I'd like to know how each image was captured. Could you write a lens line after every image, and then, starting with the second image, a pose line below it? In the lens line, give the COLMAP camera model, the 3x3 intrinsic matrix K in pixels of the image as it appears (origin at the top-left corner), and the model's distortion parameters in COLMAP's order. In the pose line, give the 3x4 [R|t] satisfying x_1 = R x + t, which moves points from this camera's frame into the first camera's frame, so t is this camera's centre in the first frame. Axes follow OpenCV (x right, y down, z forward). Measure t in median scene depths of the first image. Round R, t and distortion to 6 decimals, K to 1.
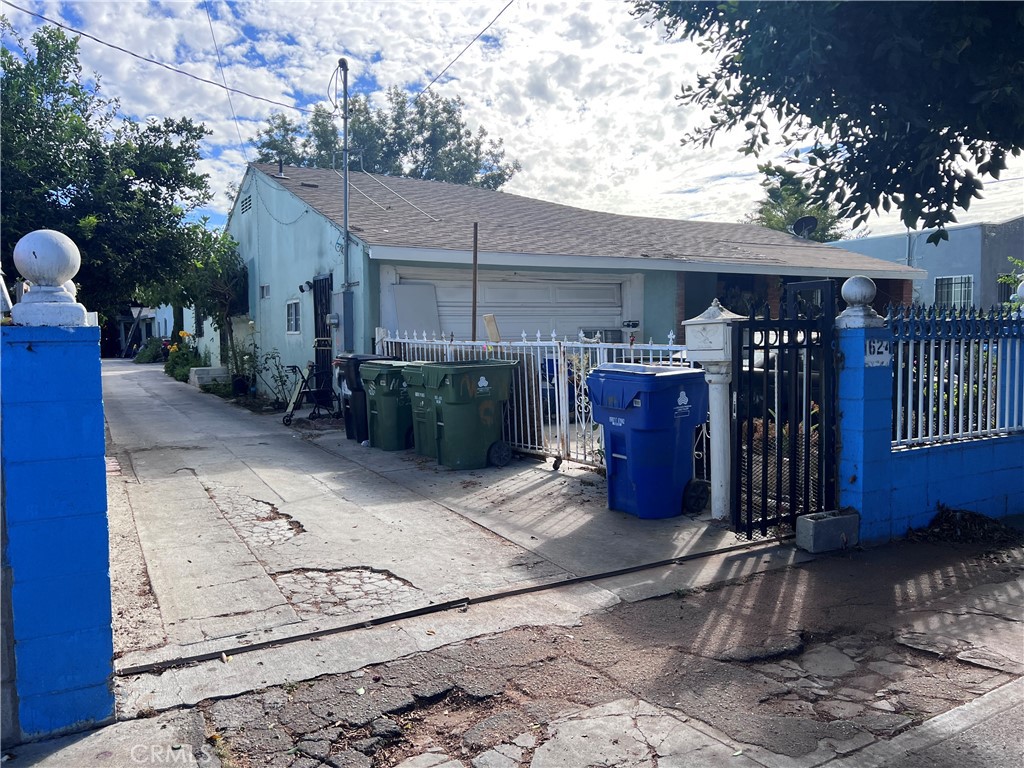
lens RADIAL K [[767.1, 0, 512.0], [0, 767.1, 384.0], [0, 0, 1]] dist [0.074551, -0.097275]
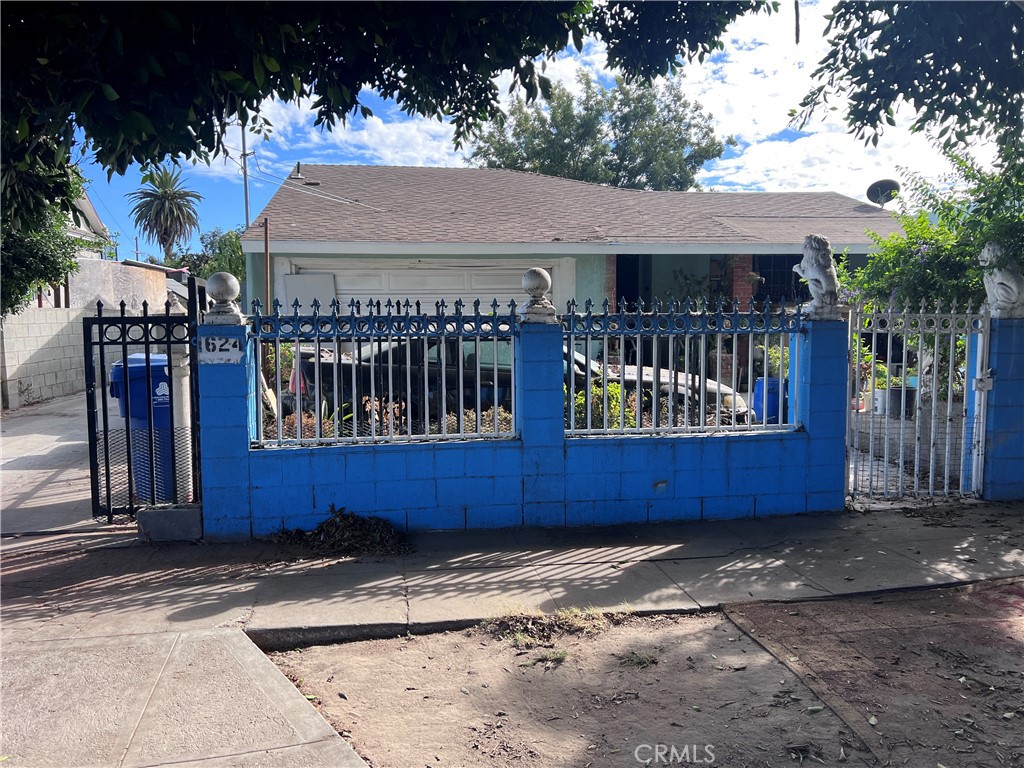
lens RADIAL K [[768.1, 0, 511.7], [0, 768.1, 371.7], [0, 0, 1]] dist [0.127157, -0.219875]
pose [[0.929635, 0.029745, -0.367279, 1.096957], [-0.025873, 0.999546, 0.015463, -0.034440], [0.367572, -0.004872, 0.929982, 0.189150]]
